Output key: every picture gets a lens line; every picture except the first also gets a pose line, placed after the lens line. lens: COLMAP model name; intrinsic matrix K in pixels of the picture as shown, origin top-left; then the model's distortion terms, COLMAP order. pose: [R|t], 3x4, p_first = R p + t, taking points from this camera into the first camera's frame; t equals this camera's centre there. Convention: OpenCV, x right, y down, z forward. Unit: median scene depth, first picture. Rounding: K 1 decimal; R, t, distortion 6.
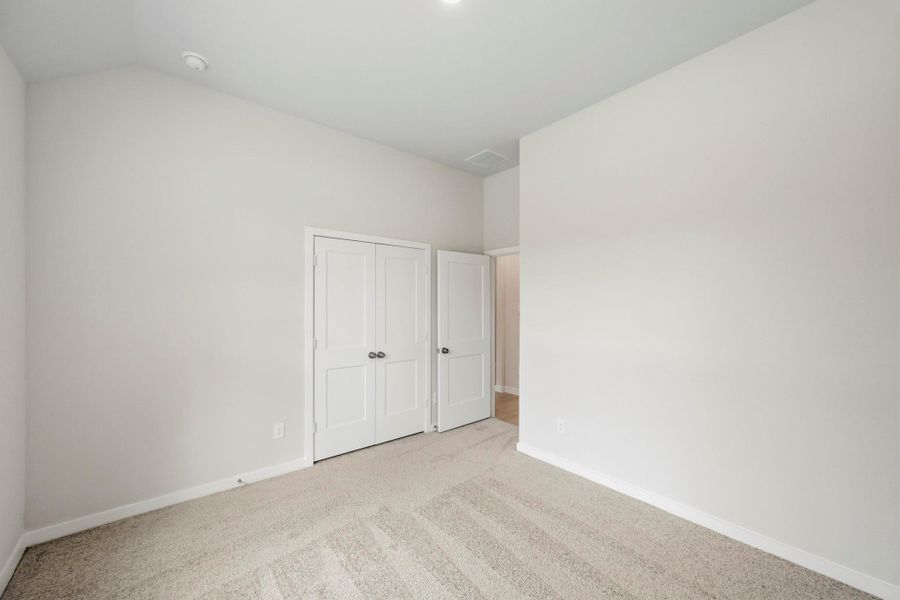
lens RADIAL K [[358.8, 0, 446.2], [0, 358.8, 298.8], [0, 0, 1]] dist [-0.000374, 0.000042]
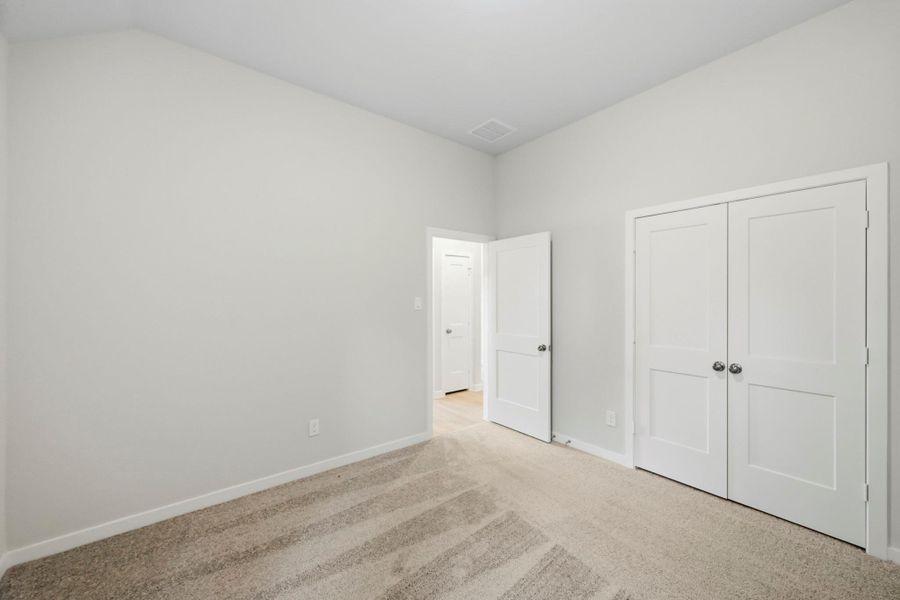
lens RADIAL K [[358.8, 0, 446.2], [0, 358.8, 298.8], [0, 0, 1]] dist [-0.000374, 0.000042]
pose [[-0.016137, -0.003033, -0.999865, 0.553146], [0.005660, 0.999979, -0.003125, 0.028090], [0.999854, -0.005709, -0.016120, 0.537775]]
